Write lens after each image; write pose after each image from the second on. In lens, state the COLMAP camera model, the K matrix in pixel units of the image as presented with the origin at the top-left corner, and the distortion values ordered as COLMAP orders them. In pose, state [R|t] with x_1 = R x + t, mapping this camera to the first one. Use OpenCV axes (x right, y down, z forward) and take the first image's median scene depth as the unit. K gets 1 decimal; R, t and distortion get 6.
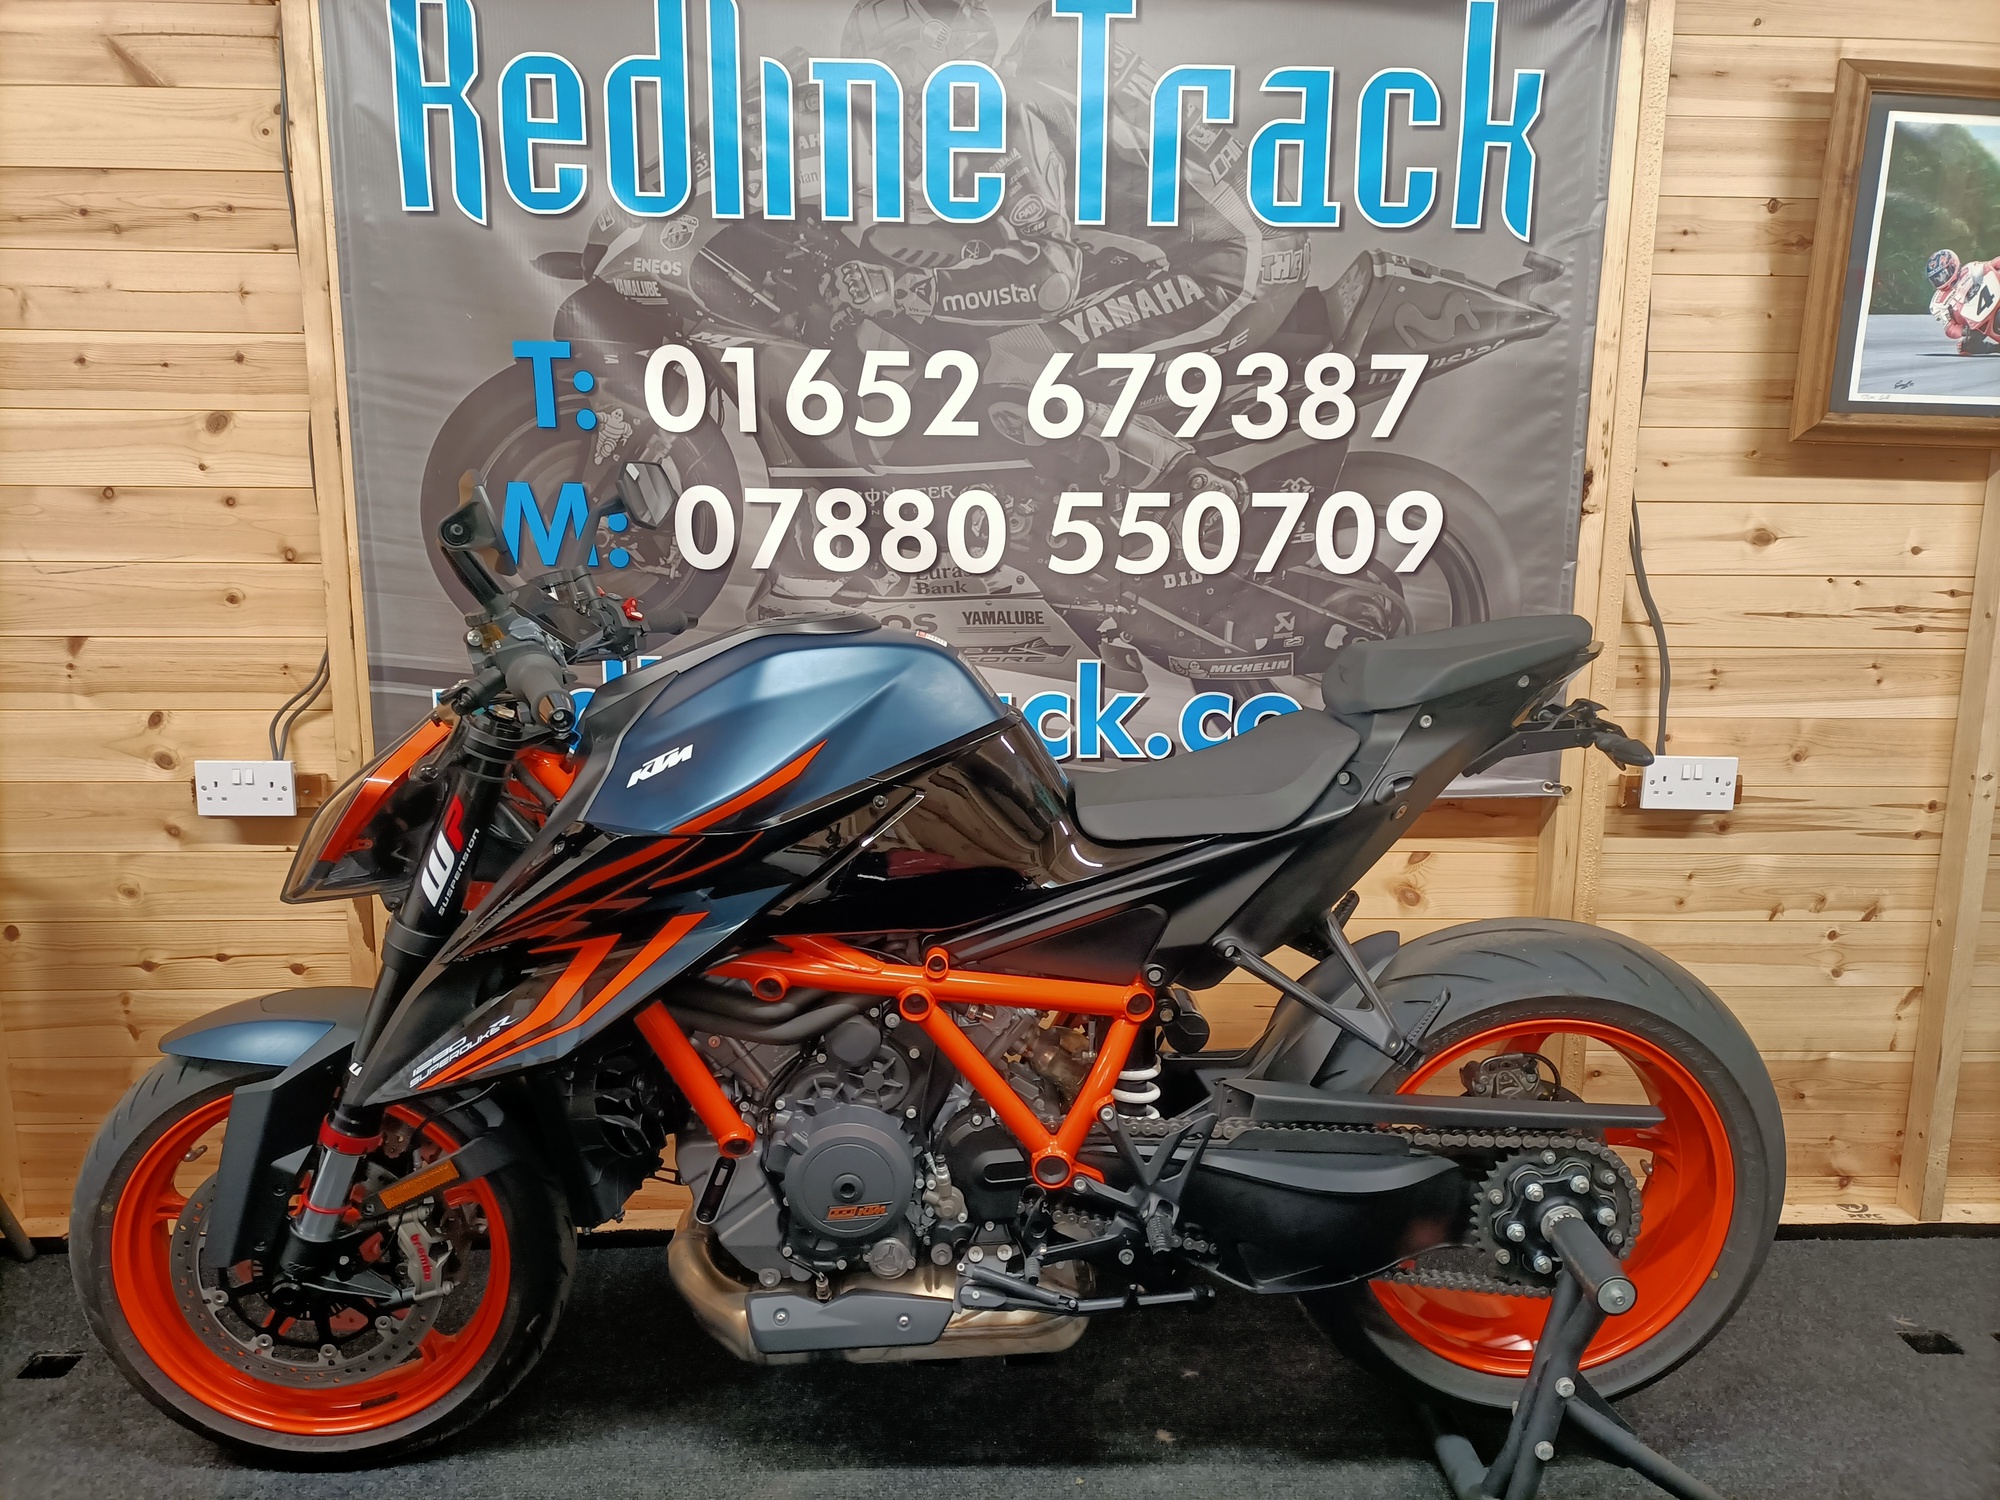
lens RADIAL K [[1480.4, 0, 1002.8], [0, 1480.4, 756.5], [0, 0, 1]] dist [0.064469, -0.069747]
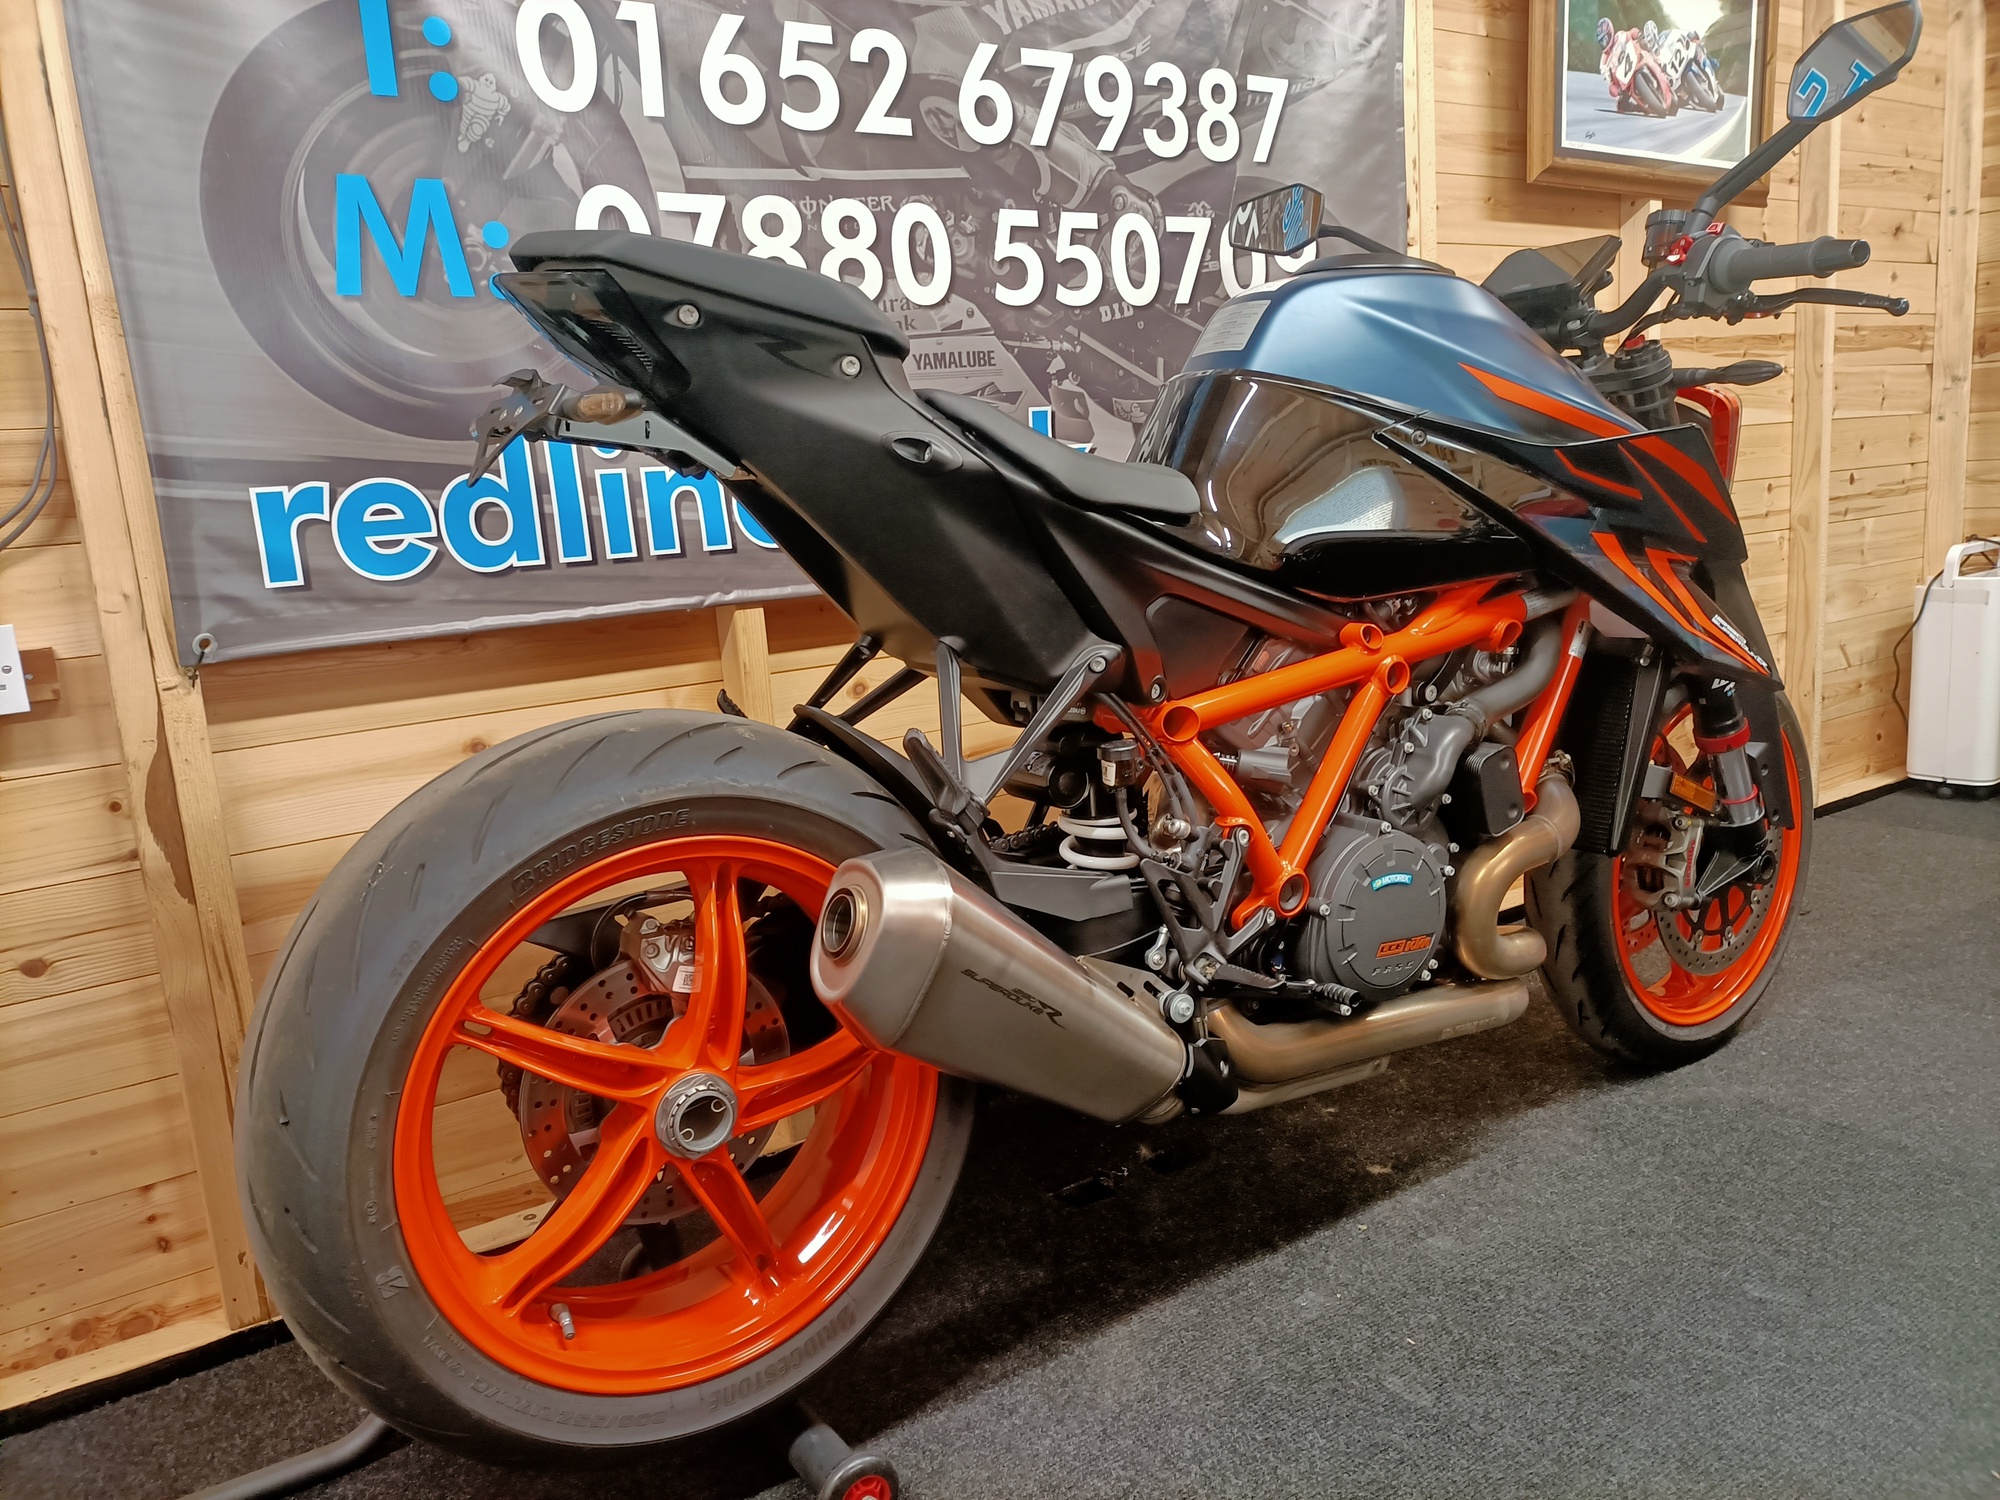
lens RADIAL K [[1503.5, 0, 1000.0], [0, 1503.5, 775.8], [0, 0, 1]] dist [0.008021, -0.010197]
pose [[0.841925, -0.170636, 0.511903, -0.478782], [0.171404, 0.984120, 0.046136, 0.111217], [-0.511646, 0.048899, 0.857803, 0.262406]]
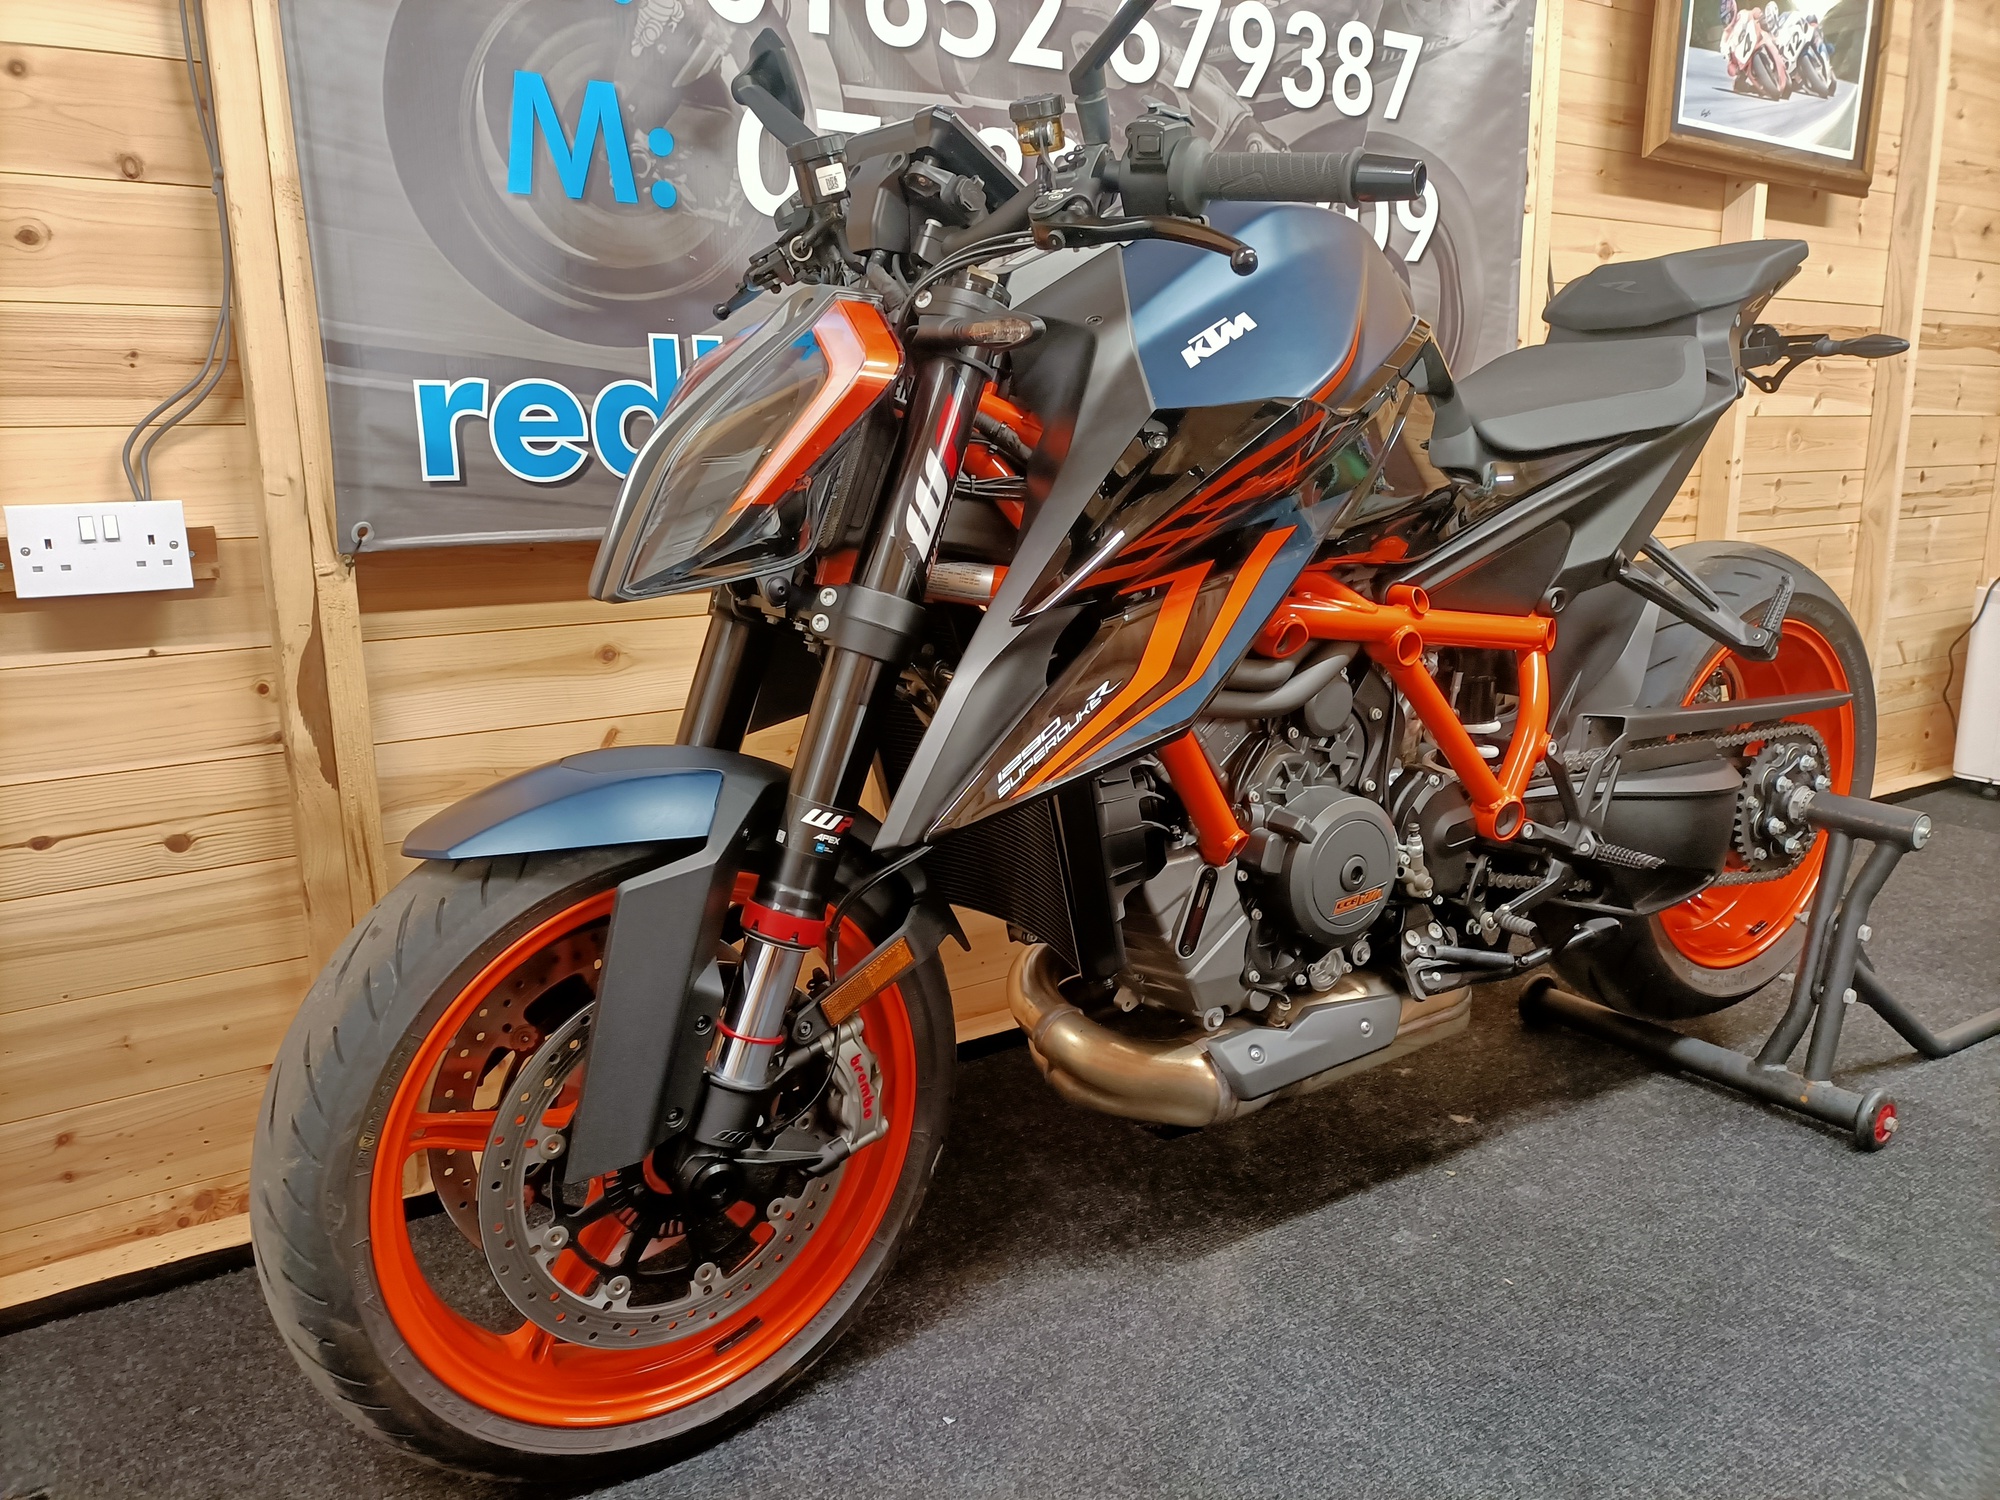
lens RADIAL K [[1503.5, 0, 1000.0], [0, 1503.5, 775.8], [0, 0, 1]] dist [0.008021, -0.010197]
pose [[0.847869, -0.136051, 0.512454, -0.544631], [0.114199, 0.990693, 0.074073, 0.114687], [-0.517762, -0.004283, 0.855514, 0.288751]]
